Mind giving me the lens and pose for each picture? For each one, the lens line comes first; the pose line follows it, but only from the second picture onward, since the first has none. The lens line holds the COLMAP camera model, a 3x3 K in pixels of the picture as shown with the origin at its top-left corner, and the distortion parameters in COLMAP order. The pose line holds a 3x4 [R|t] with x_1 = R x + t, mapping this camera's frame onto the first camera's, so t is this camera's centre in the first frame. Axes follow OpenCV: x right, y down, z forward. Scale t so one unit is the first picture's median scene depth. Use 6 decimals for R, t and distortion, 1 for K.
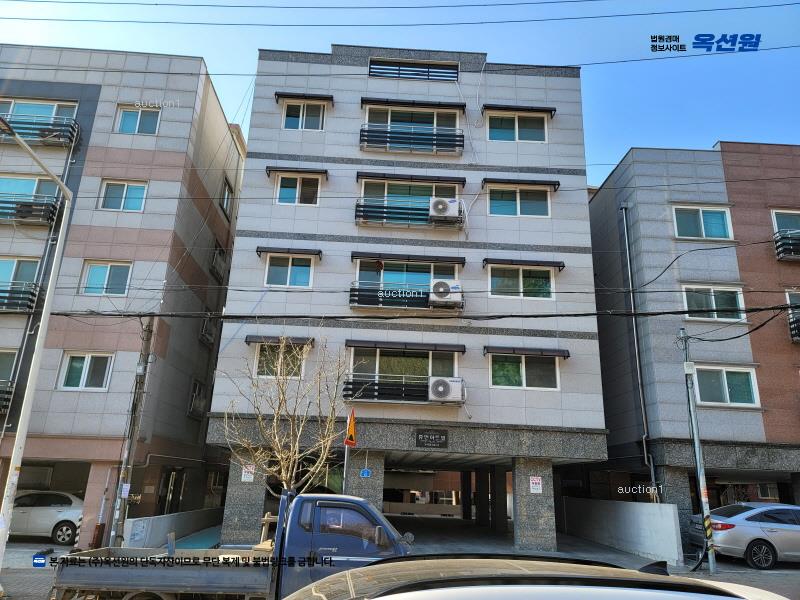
lens RADIAL K [[587.0, 0, 413.8], [0, 587.0, 302.1], [0, 0, 1]] dist [0.087597, -0.078052]
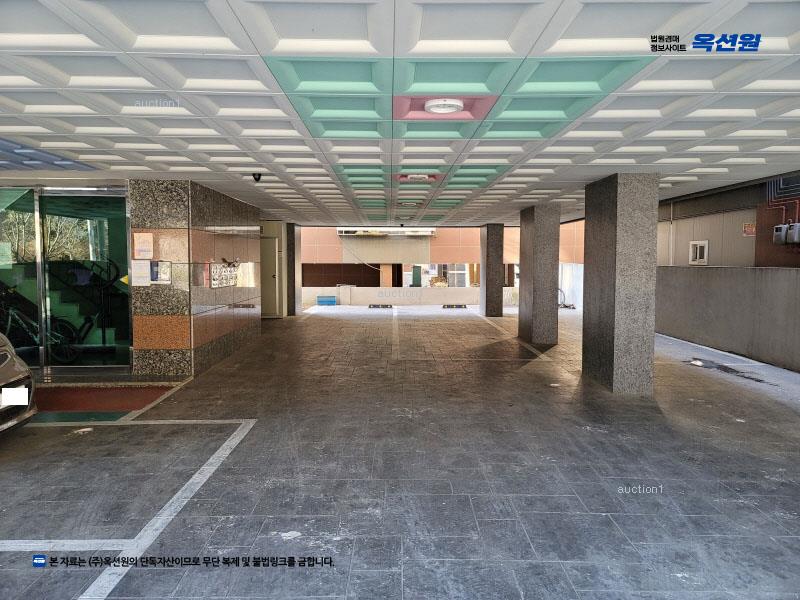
lens RADIAL K [[575.2, 0, 400.0], [0, 575.2, 300.0], [0, 0, 1]] dist [0.085187, -0.002460]
pose [[0.998270, -0.026215, -0.052622, 0.057067], [0.043581, 0.930735, 0.363088, 0.271654], [0.039459, -0.364753, 0.930268, 0.862939]]
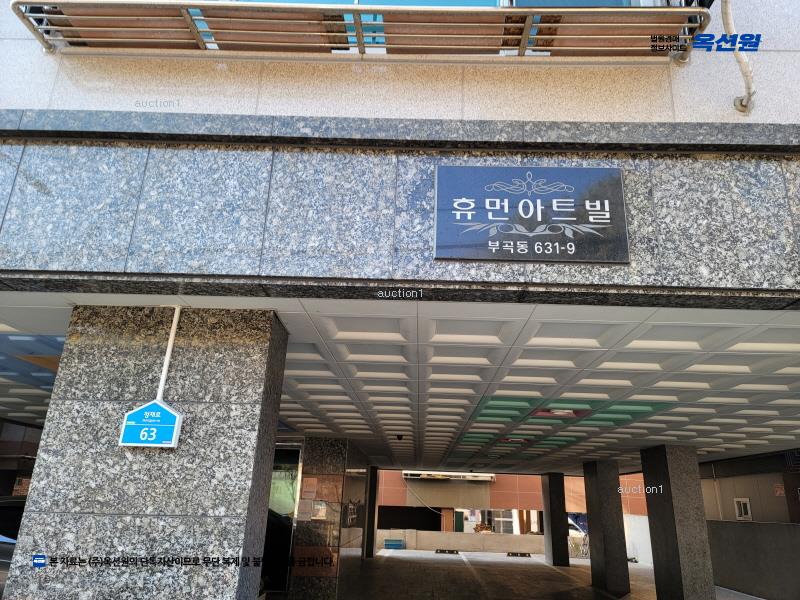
lens RADIAL K [[587.0, 0, 413.8], [0, 587.0, 302.1], [0, 0, 1]] dist [0.087597, -0.078052]
pose [[0.997003, -0.026494, -0.072679, 0.007748], [0.024637, 0.999350, -0.026333, 0.228002], [0.073329, 0.024464, 0.997008, 0.726111]]
